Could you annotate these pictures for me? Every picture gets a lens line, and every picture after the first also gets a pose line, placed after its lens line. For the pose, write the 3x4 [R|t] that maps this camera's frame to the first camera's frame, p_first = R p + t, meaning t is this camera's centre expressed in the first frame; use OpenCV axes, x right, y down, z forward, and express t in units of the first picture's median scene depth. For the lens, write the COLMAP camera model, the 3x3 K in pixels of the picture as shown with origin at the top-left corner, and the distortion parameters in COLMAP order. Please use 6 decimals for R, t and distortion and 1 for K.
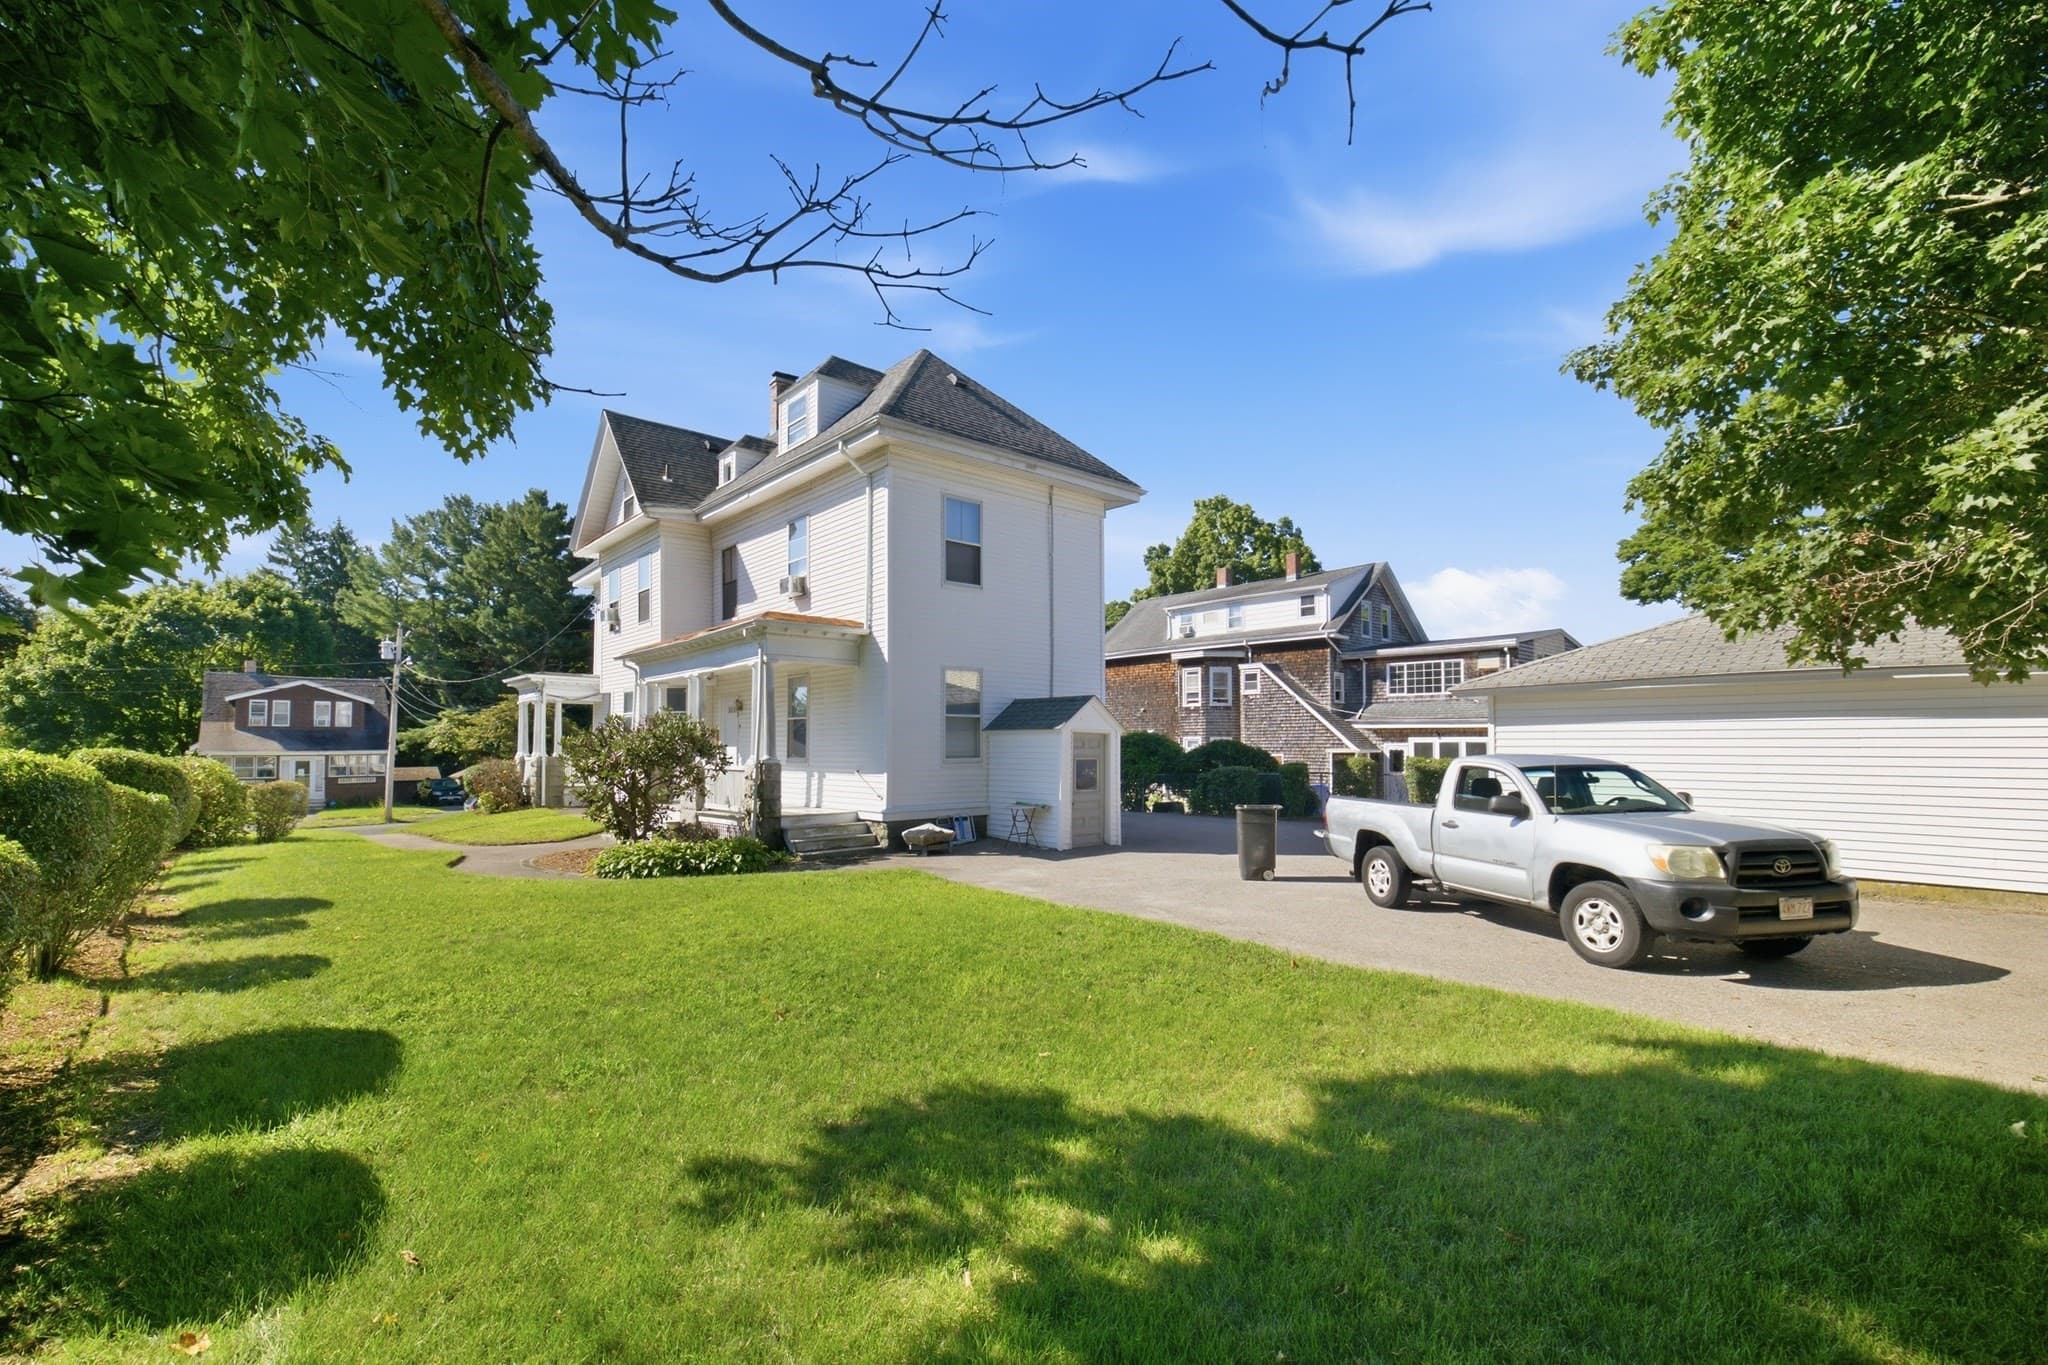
lens RADIAL K [[870.9, 0, 1024.0], [0, 870.9, 682.5], [0, 0, 1]] dist [0.001649, -0.000053]
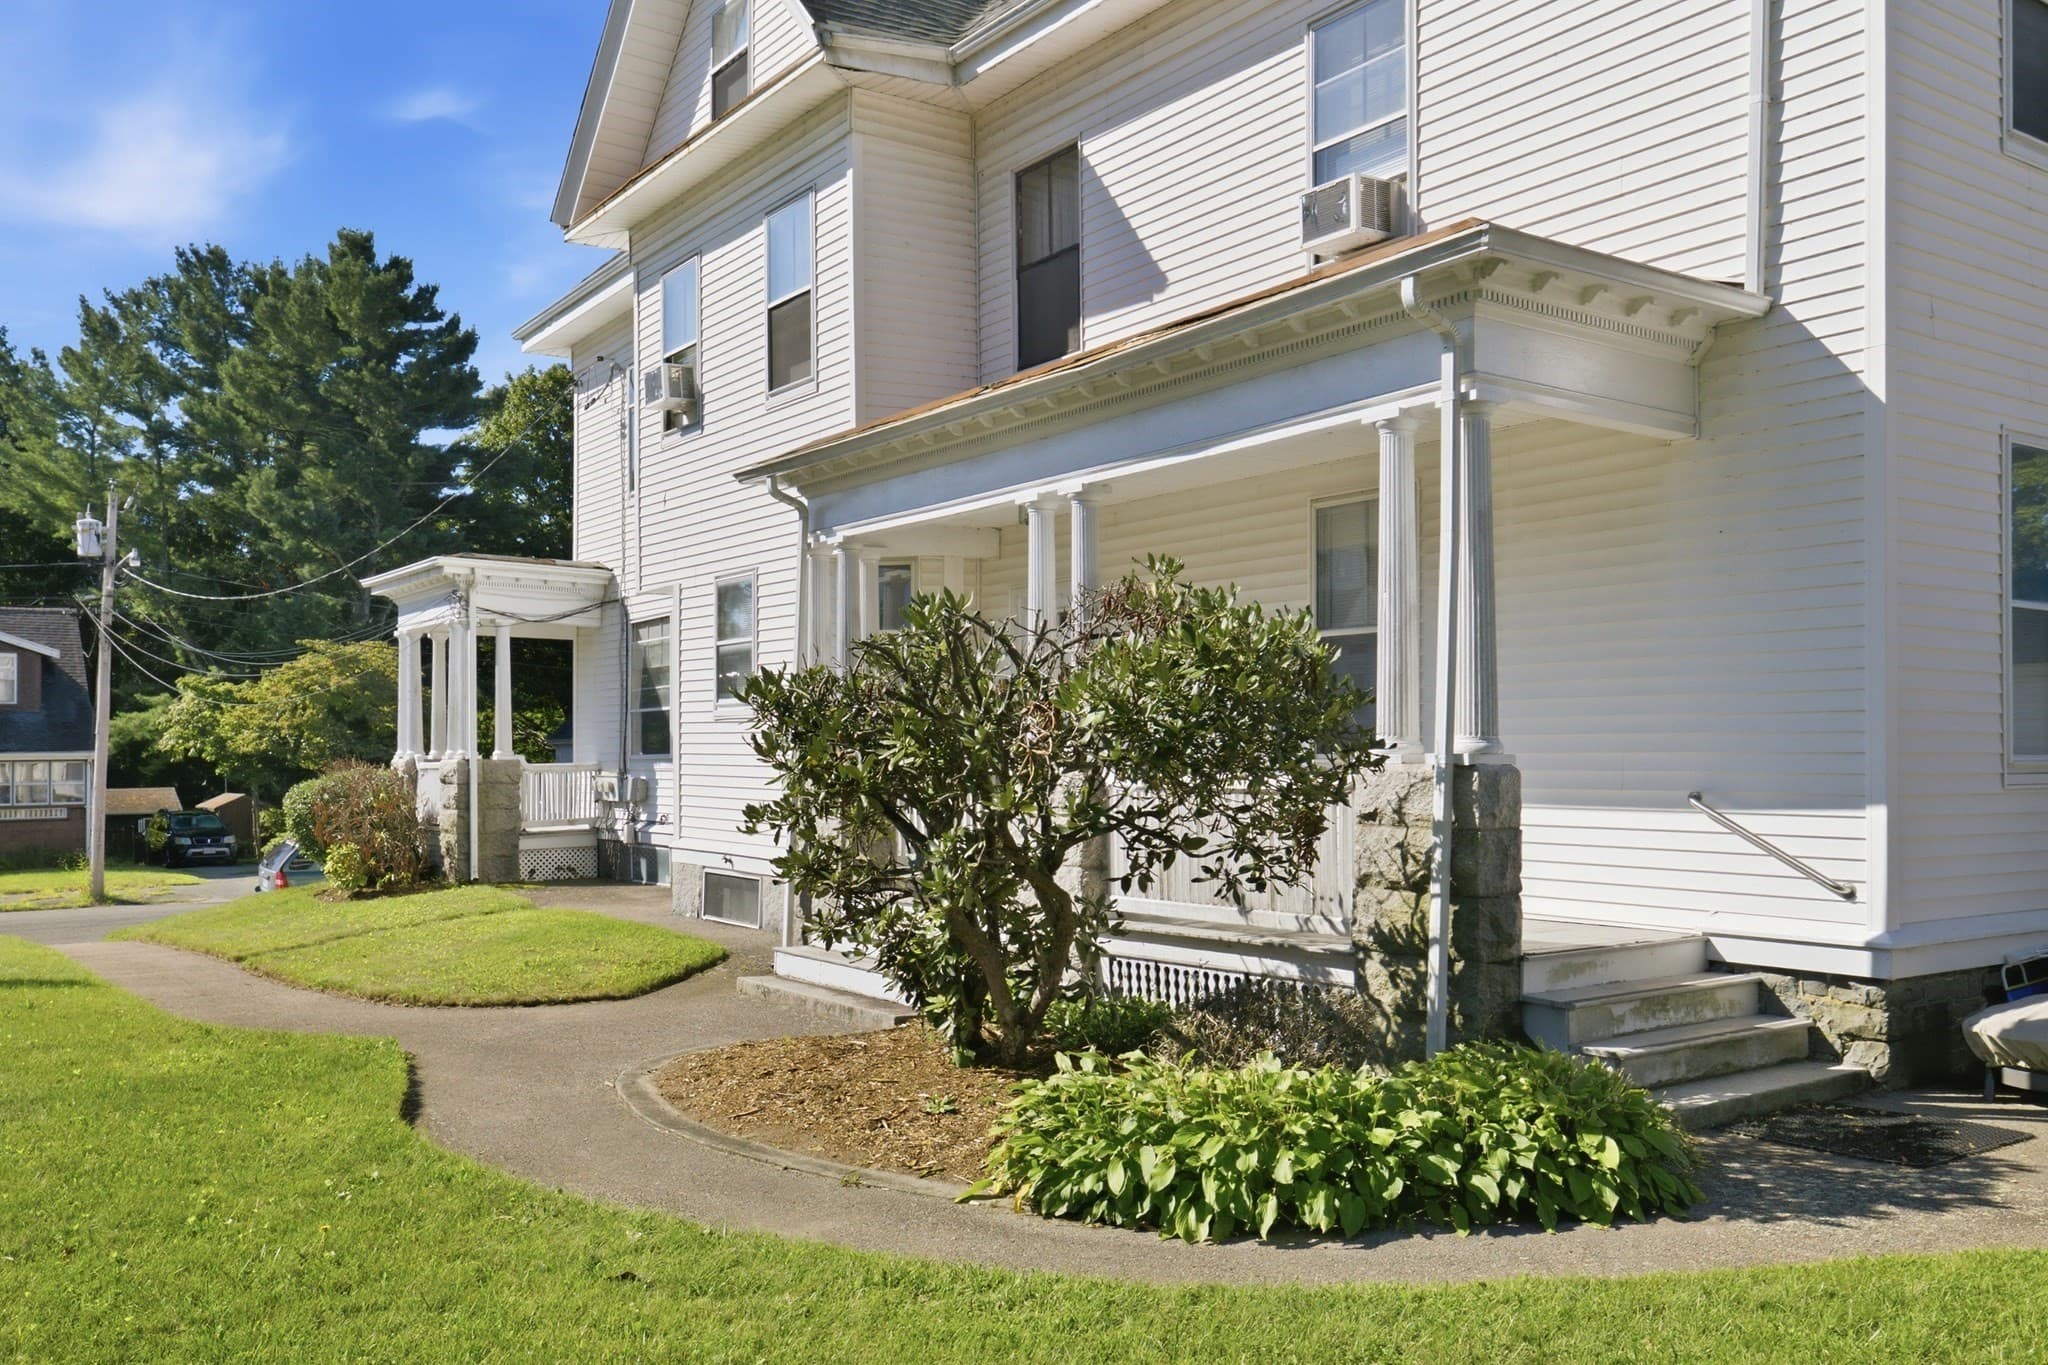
lens RADIAL K [[1647.0, 0, 1024.0], [0, 1647.0, 682.5], [0, 0, 1]] dist [0.010769, -0.003774]
pose [[0.994603, -0.000587, -0.103754, -0.113849], [0.003460, 0.999615, 0.027519, 0.015142], [0.103698, -0.027729, 0.994222, 0.137494]]
